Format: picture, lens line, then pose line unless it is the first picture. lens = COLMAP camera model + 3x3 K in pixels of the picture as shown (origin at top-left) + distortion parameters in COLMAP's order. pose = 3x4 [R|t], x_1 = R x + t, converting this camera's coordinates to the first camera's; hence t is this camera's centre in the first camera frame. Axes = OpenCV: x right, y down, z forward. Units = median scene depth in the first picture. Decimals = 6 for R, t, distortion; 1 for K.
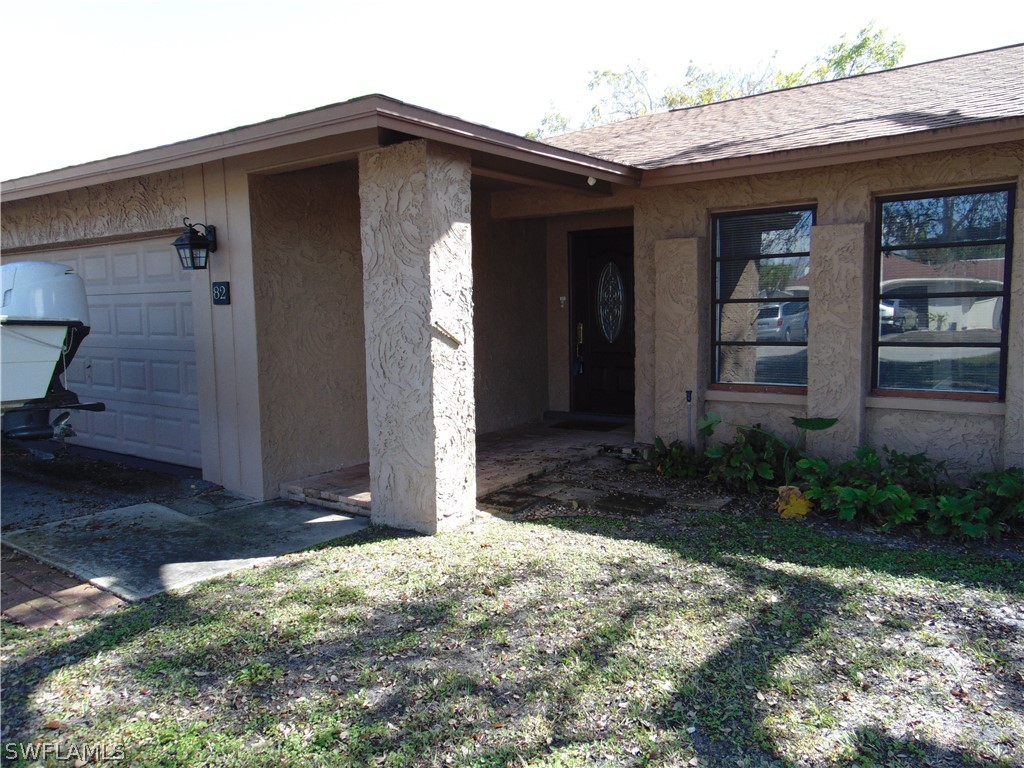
lens RADIAL K [[779.7, 0, 511.0], [0, 779.7, 386.7], [0, 0, 1]] dist [-0.014417, 0.063728]
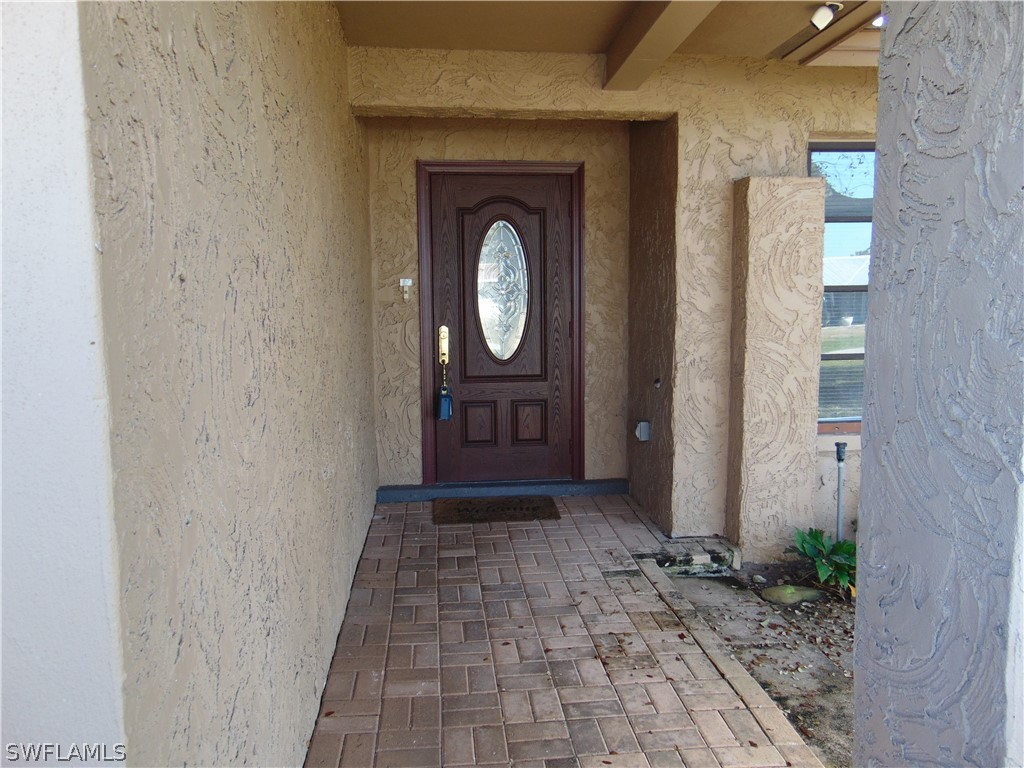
lens RADIAL K [[779.7, 0, 510.9], [0, 779.7, 384.0], [0, 0, 1]] dist [-0.014417, 0.063728]
pose [[0.756680, -0.058912, 0.651125, -0.349981], [0.059981, 0.997987, 0.020590, -0.069341], [-0.651028, 0.023475, 0.758691, 0.772415]]
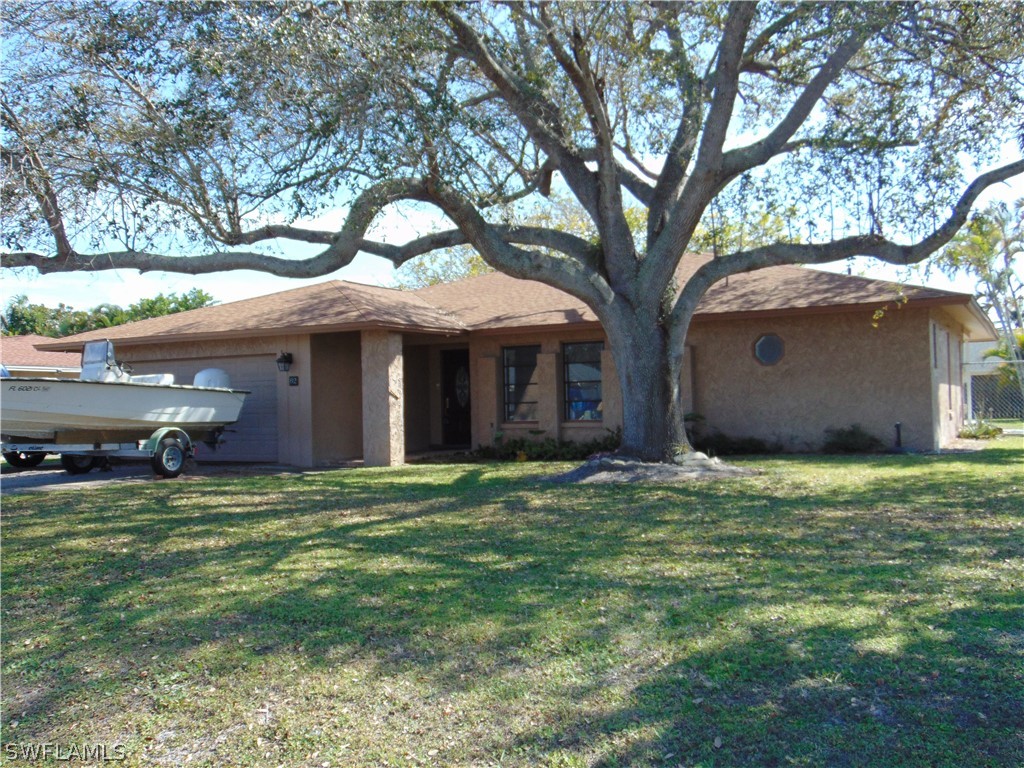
lens RADIAL K [[980.9, 0, 513.5], [0, 980.9, 383.5], [0, 0, 1]] dist [-0.000827, 0.000000]
pose [[0.991523, 0.000070, 0.129930, -0.092163], [0.016005, 0.992318, -0.122674, 0.266645], [-0.128941, 0.123714, 0.983905, -2.039167]]
